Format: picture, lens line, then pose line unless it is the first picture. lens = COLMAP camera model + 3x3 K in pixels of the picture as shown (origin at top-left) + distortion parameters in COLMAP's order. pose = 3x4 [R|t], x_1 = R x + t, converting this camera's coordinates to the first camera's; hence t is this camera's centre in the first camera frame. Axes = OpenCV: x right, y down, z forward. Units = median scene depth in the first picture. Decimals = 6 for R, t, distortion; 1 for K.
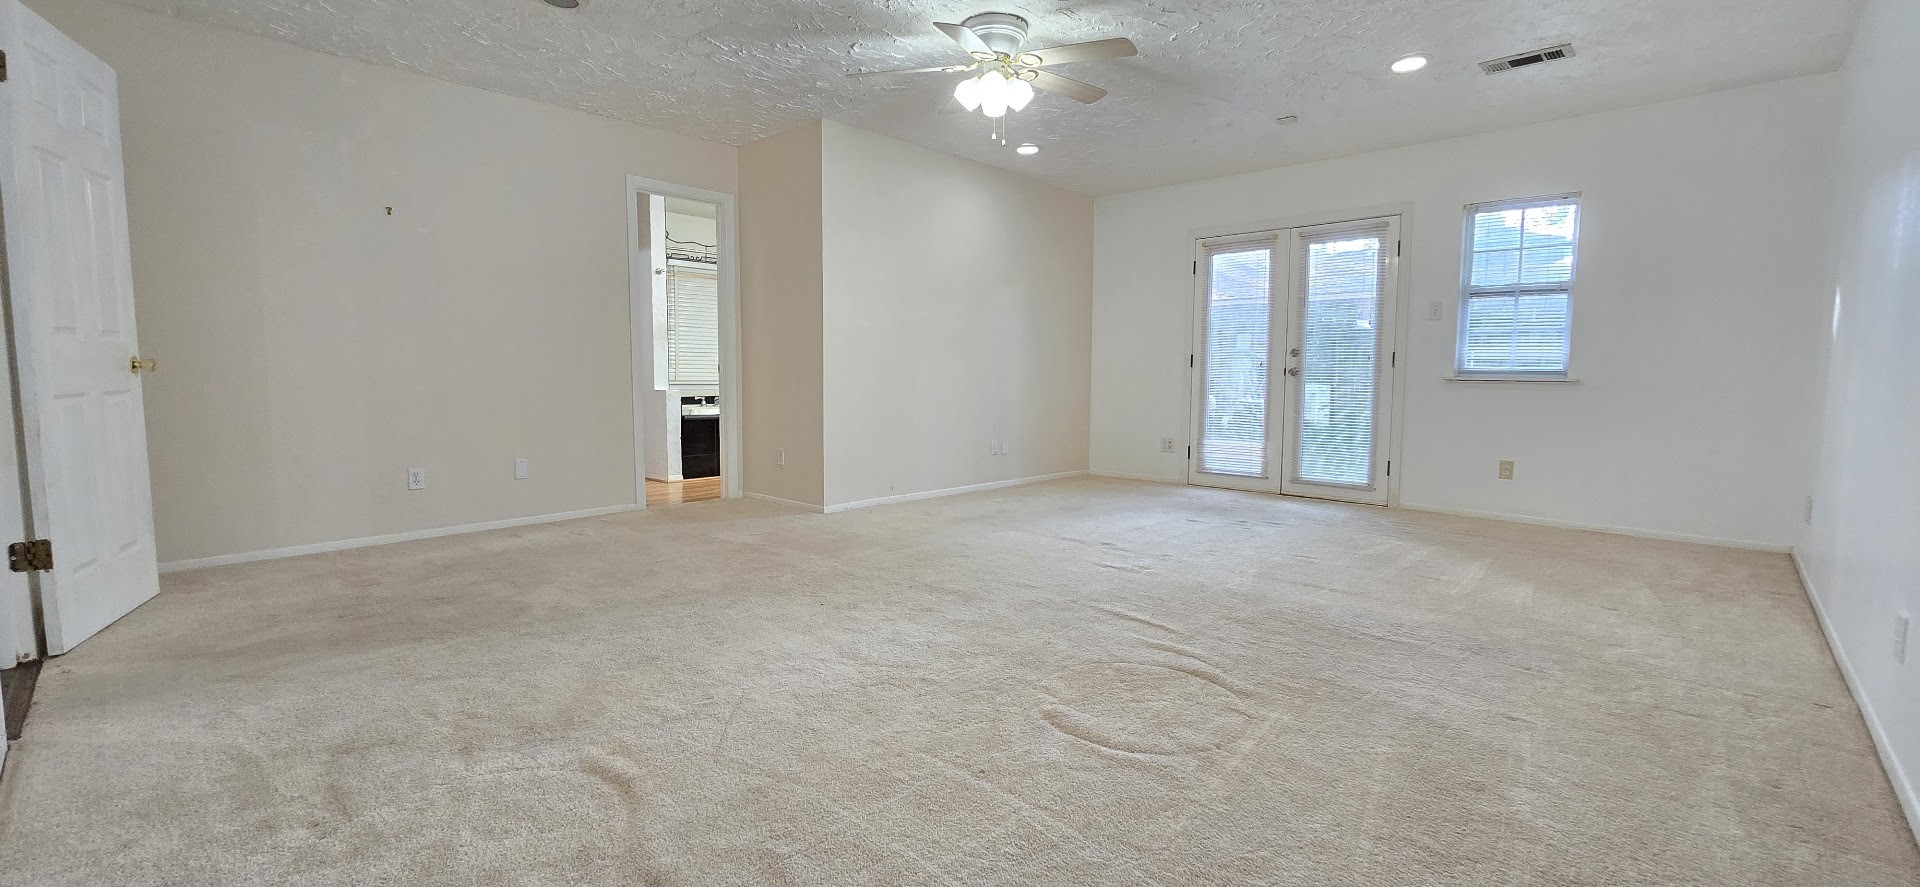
lens RADIAL K [[788.9, 0, 958.9], [0, 788.9, 438.0], [0, 0, 1]] dist [-0.001587, 0.000774]
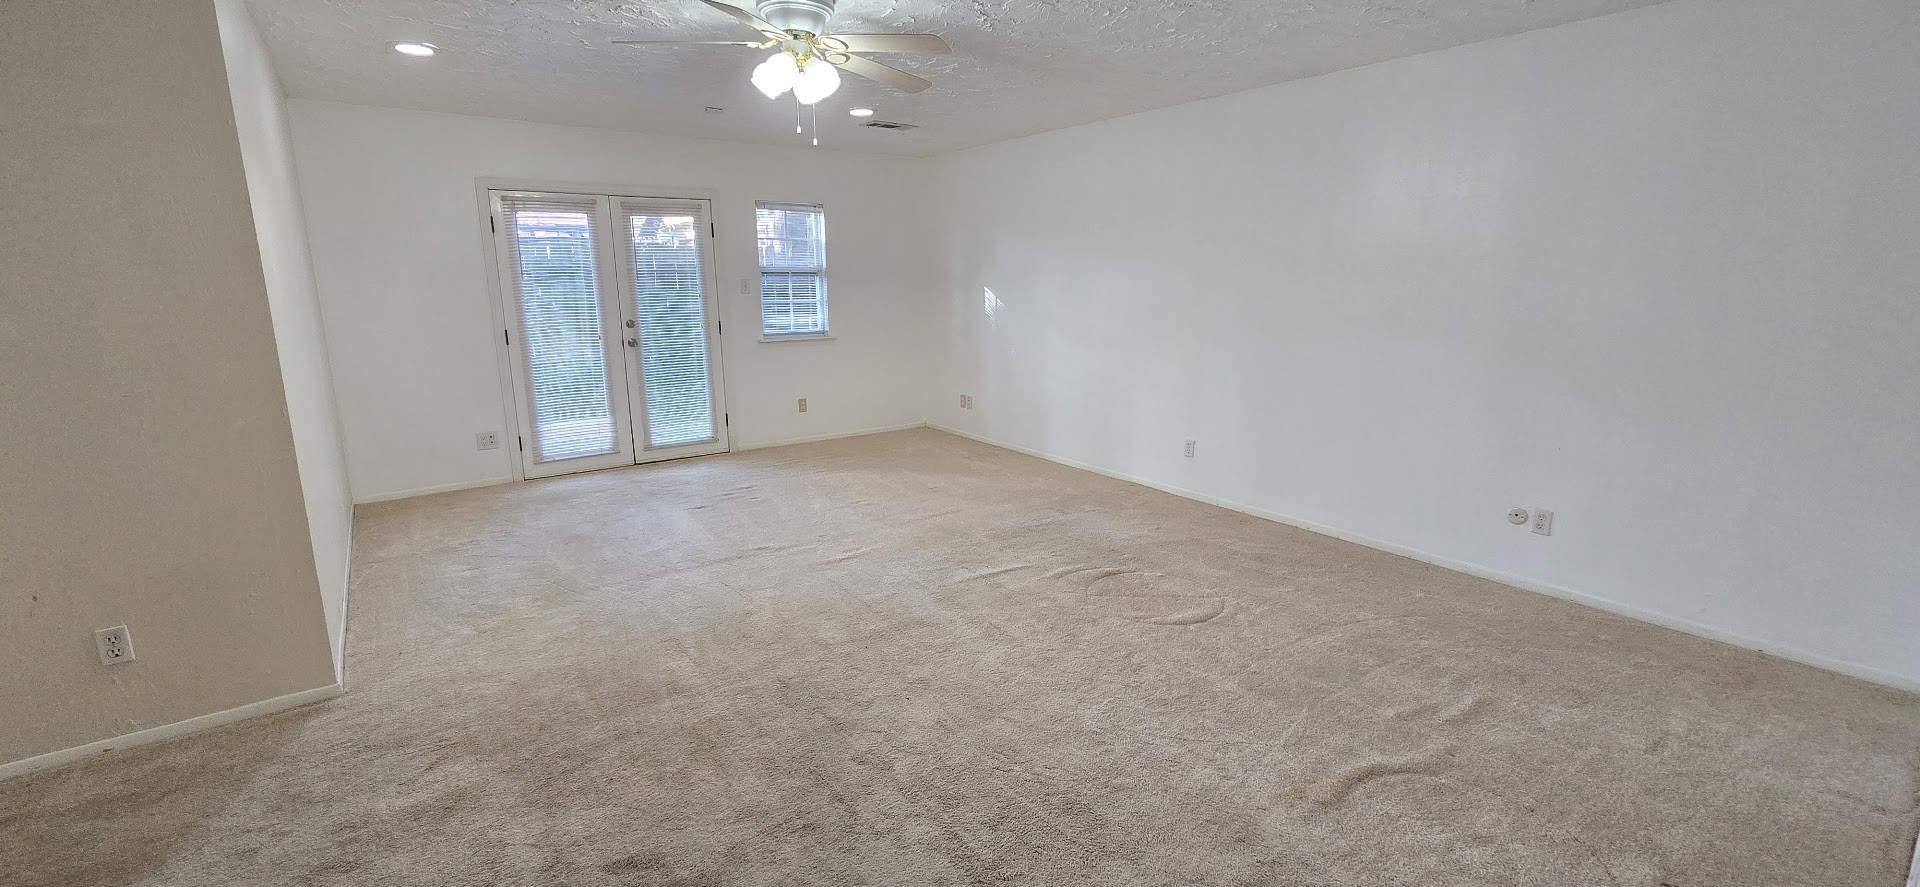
lens RADIAL K [[788.9, 0, 958.9], [0, 788.9, 438.0], [0, 0, 1]] dist [-0.001587, 0.000774]
pose [[0.176573, -0.204518, 0.962805, -0.521020], [0.090999, 0.977378, 0.190925, -0.125644], [-0.980072, 0.053902, 0.191190, 0.427939]]
